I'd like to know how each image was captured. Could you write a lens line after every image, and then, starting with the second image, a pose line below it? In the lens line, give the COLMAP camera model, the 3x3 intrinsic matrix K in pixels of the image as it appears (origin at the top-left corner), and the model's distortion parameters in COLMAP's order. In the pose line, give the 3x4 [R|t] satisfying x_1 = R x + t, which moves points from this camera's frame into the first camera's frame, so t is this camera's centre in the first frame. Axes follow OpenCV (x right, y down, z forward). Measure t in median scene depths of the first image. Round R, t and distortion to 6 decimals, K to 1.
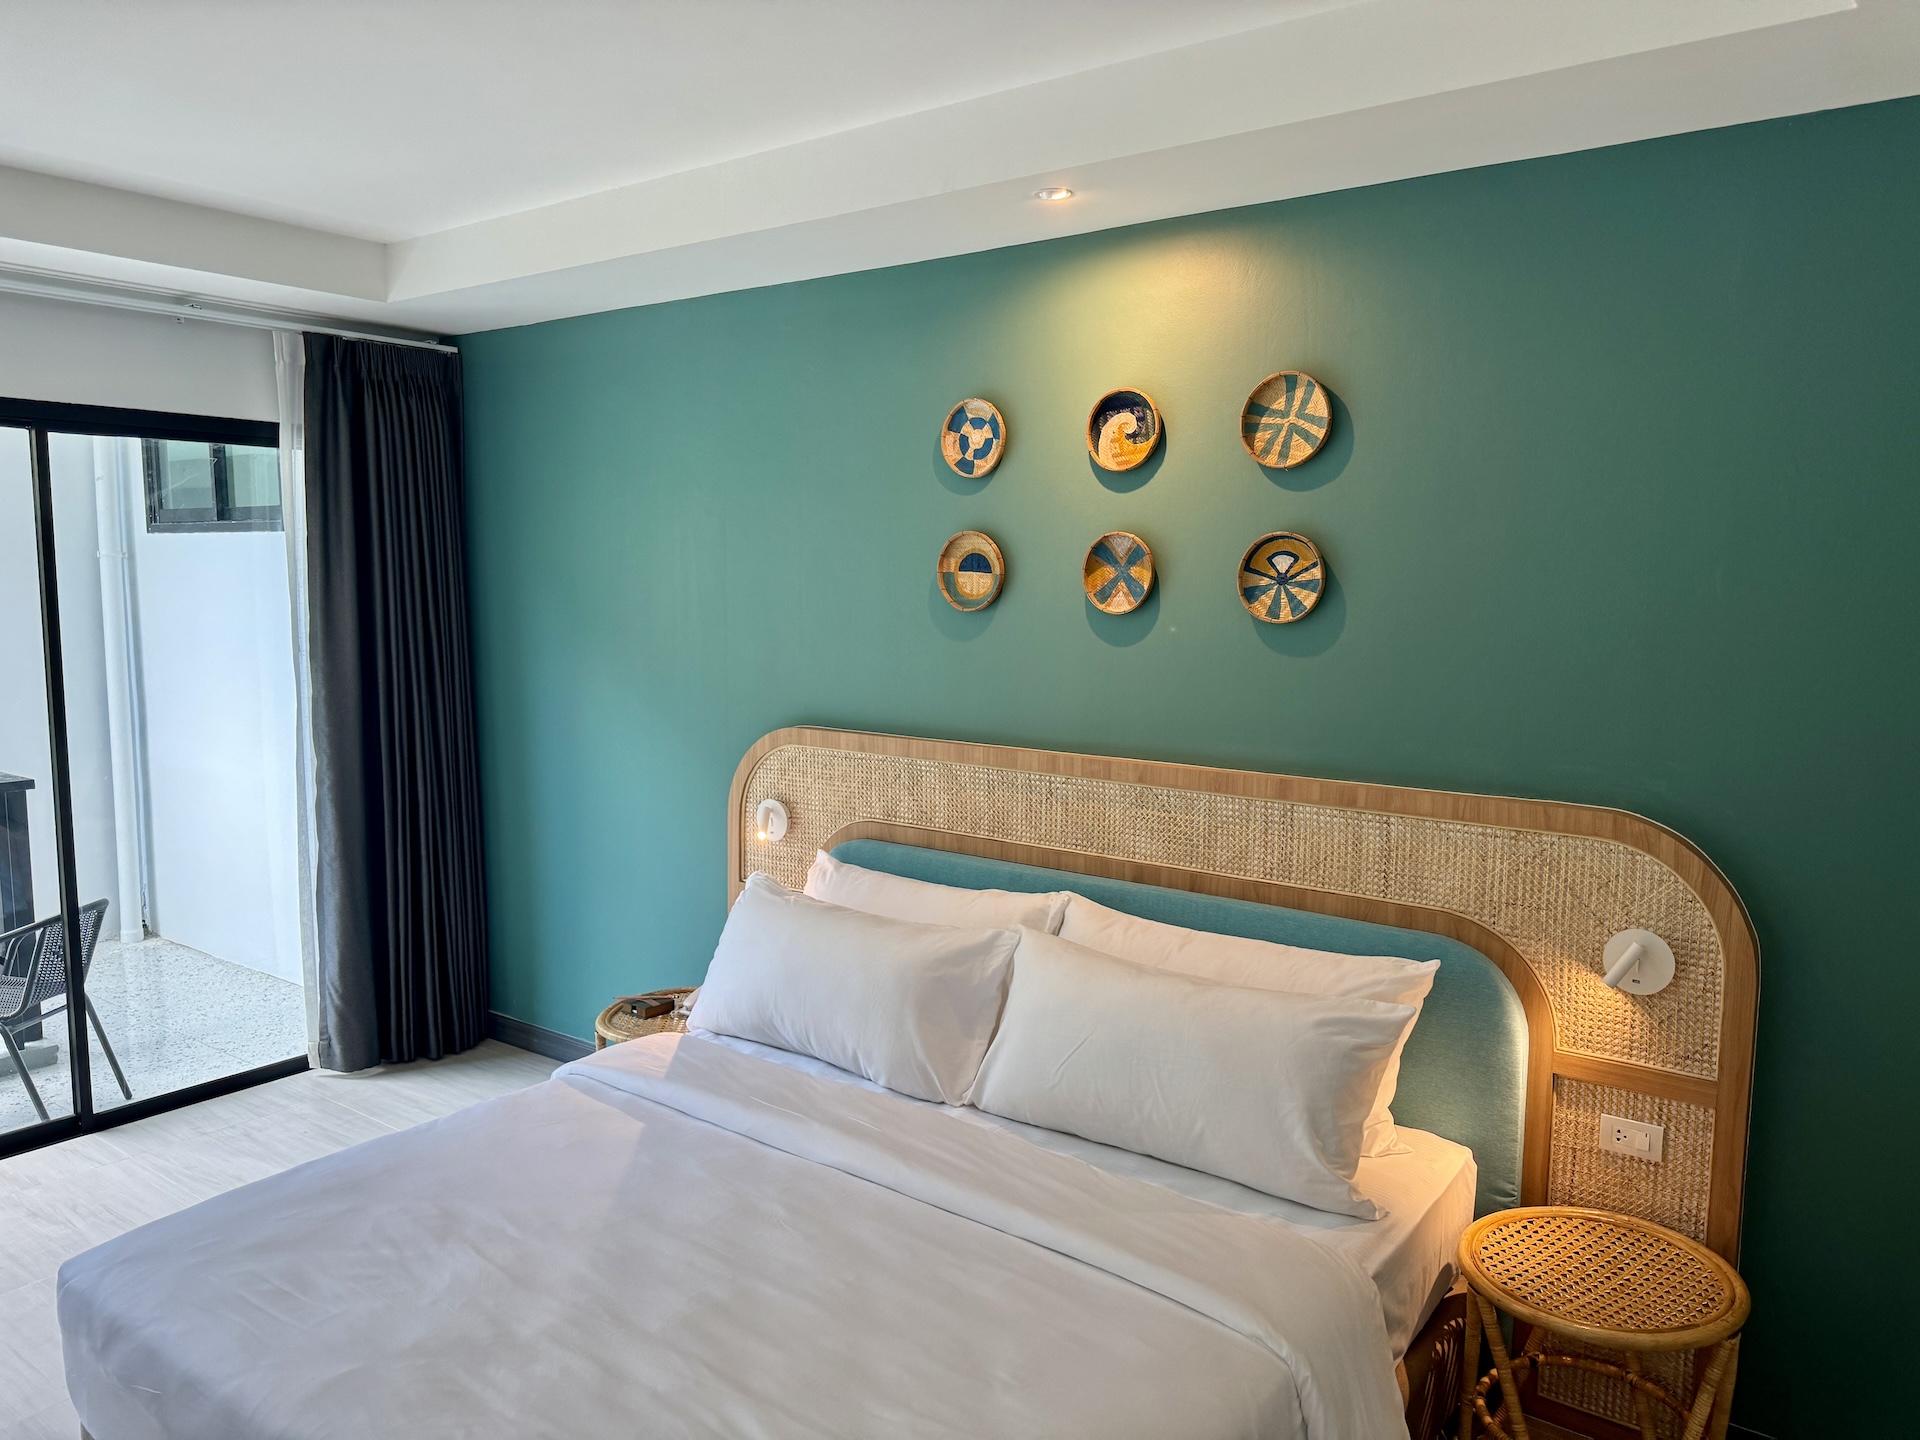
lens RADIAL K [[1342.7, 0, 966.7], [0, 1342.7, 730.5], [0, 0, 1]] dist [0.101416, -0.132196]
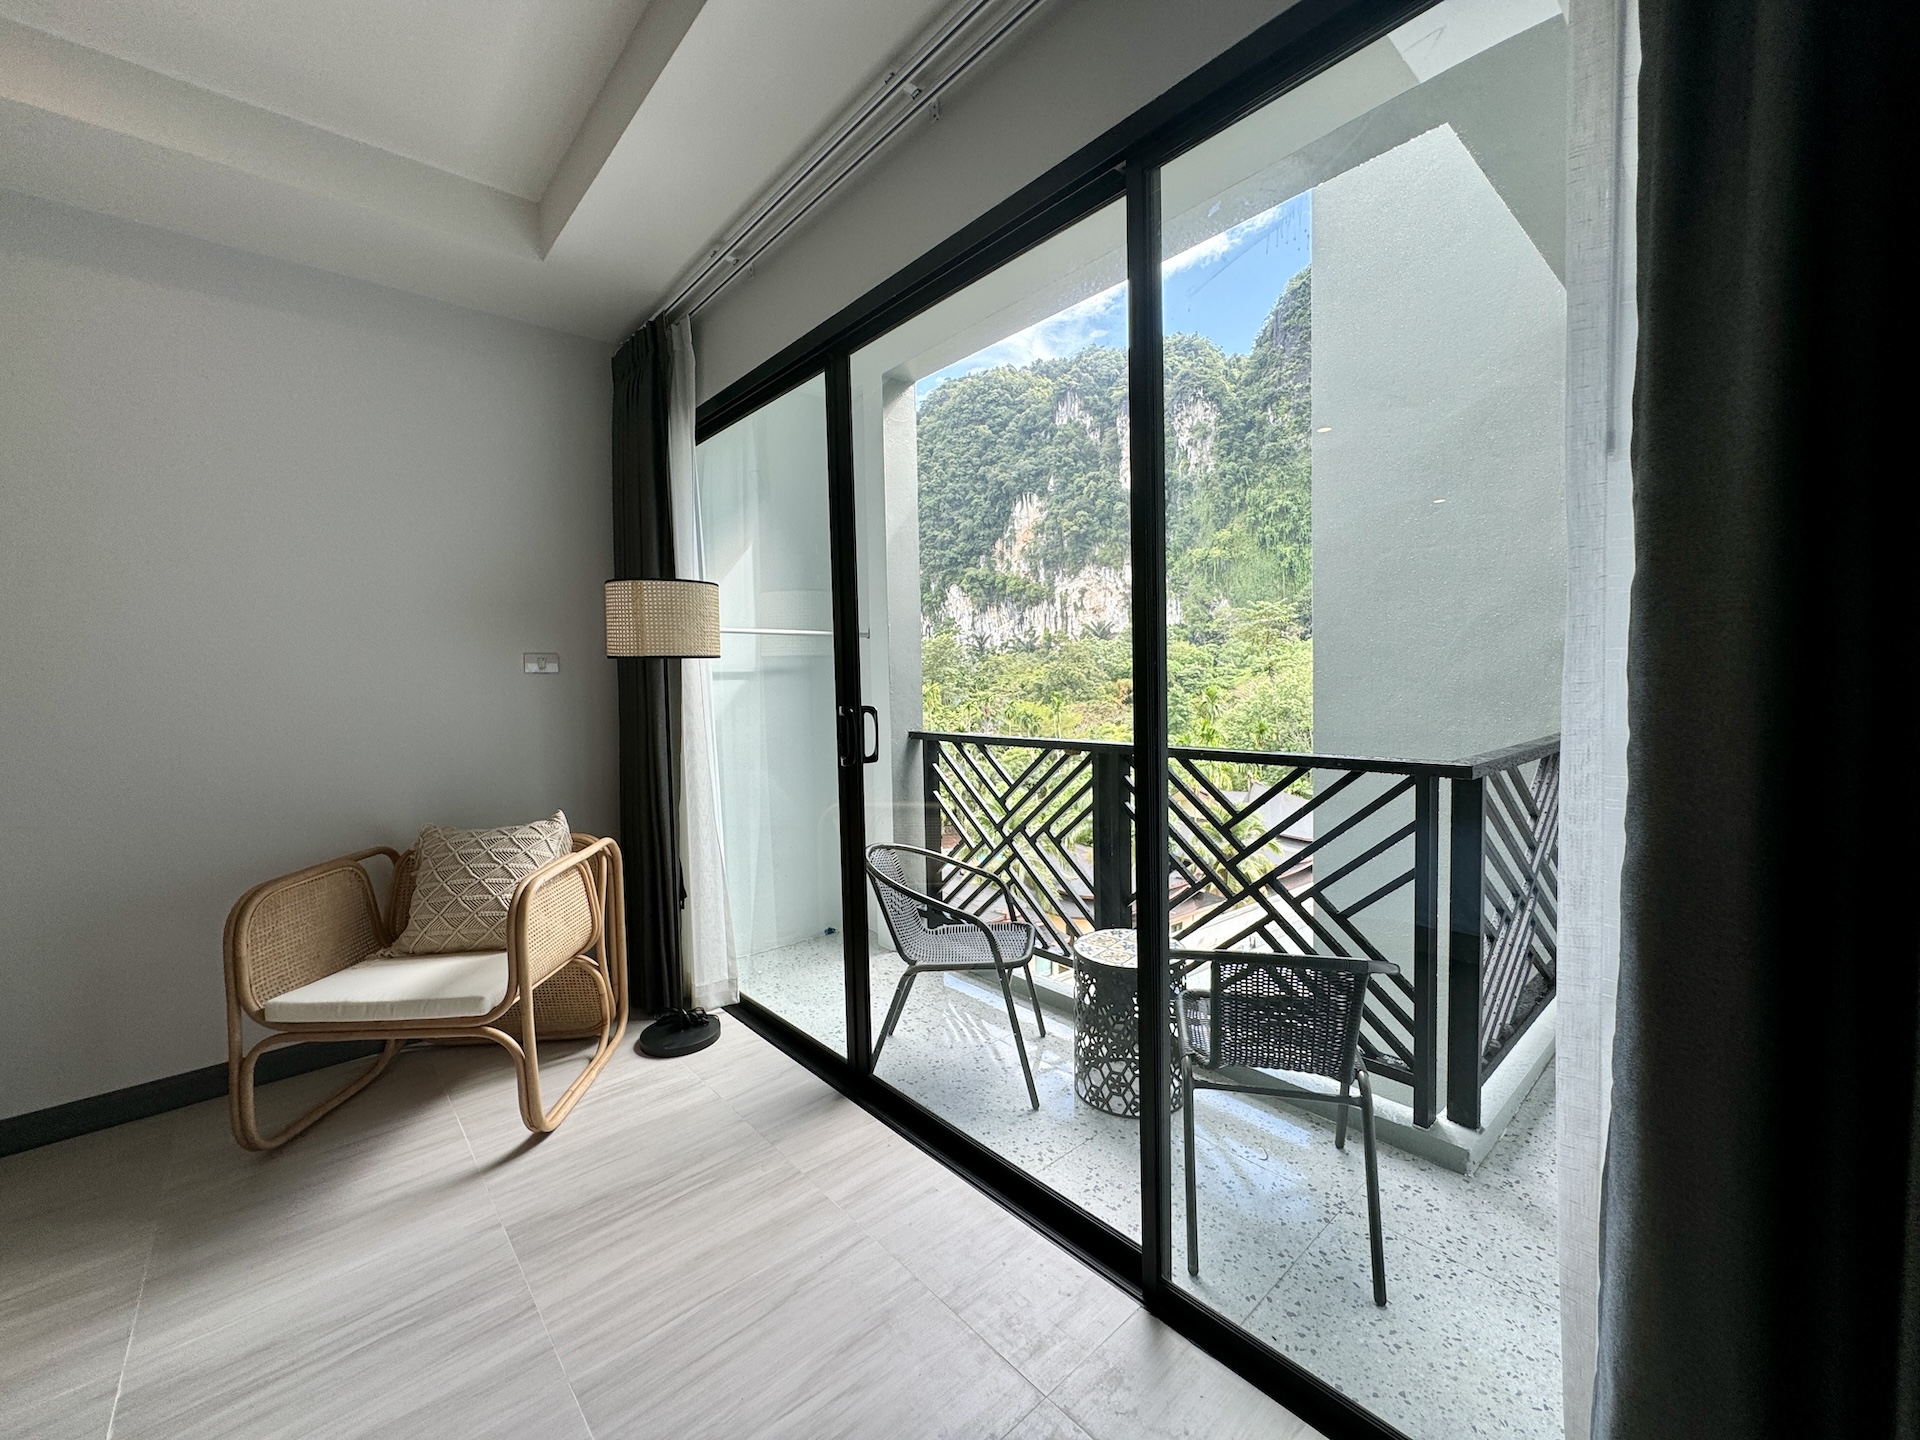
lens RADIAL K [[764.7, 0, 963.1], [0, 764.7, 714.0], [0, 0, 1]] dist [-0.001450, 0.000645]
pose [[-0.196181, 0.044873, -0.979540, -0.389464], [-0.091910, 0.993713, 0.063930, 0.013737], [0.976251, 0.102572, -0.190824, 1.278746]]
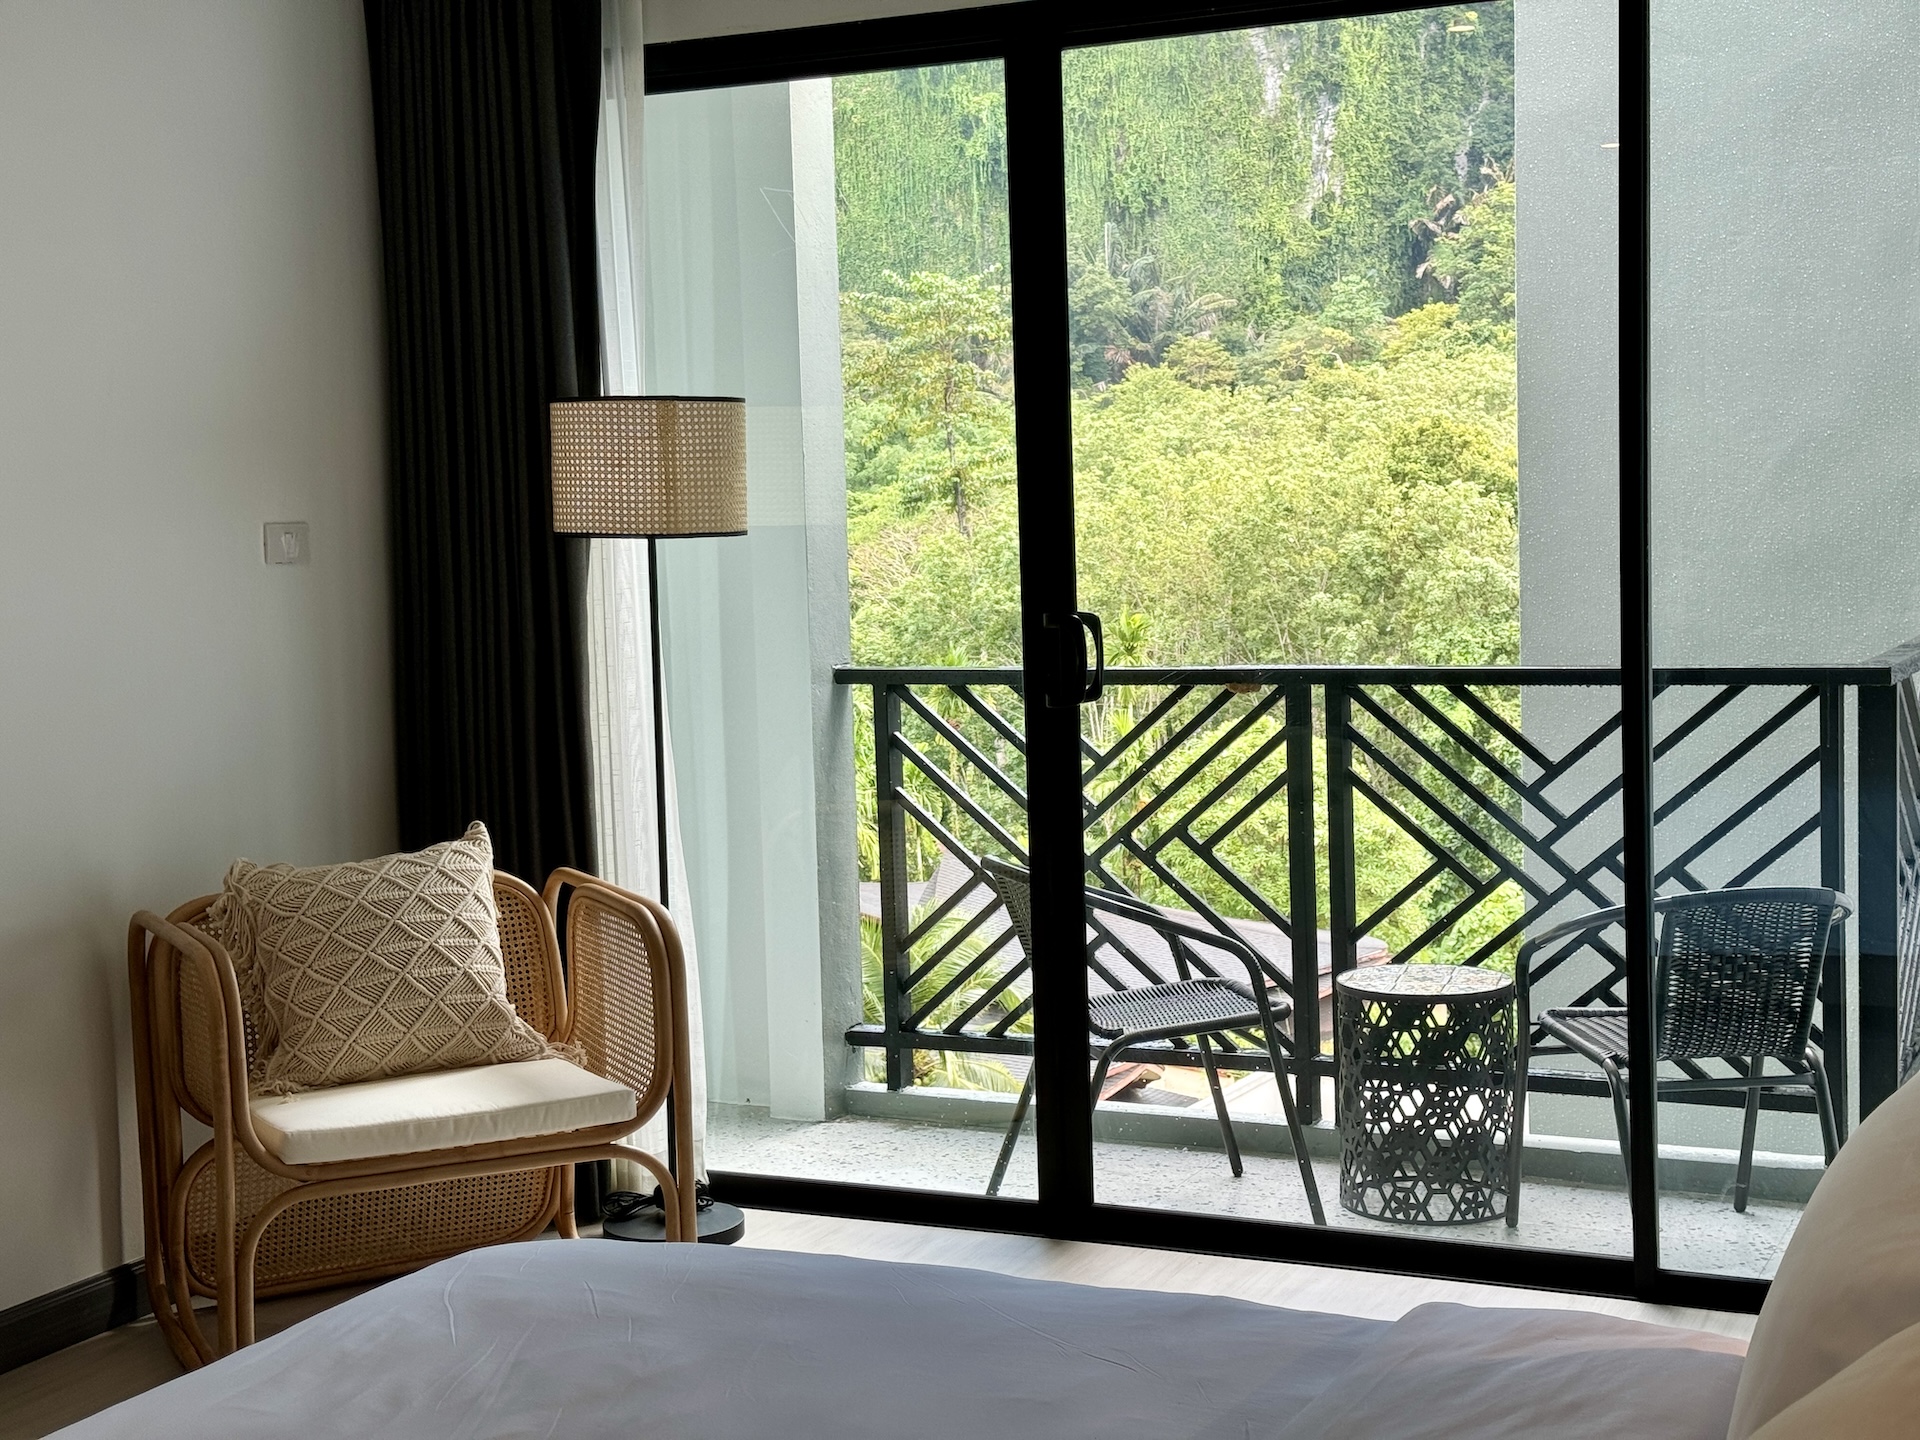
lens RADIAL K [[2683.8, 0, 973.9], [0, 2683.8, 717.2], [0, 0, 1]] dist [0.105039, 0.000000]
pose [[0.198574, 0.068766, -0.977670, 0.439916], [-0.078988, 0.995414, 0.053971, 0.041862], [0.976898, 0.066507, 0.203095, 0.687254]]
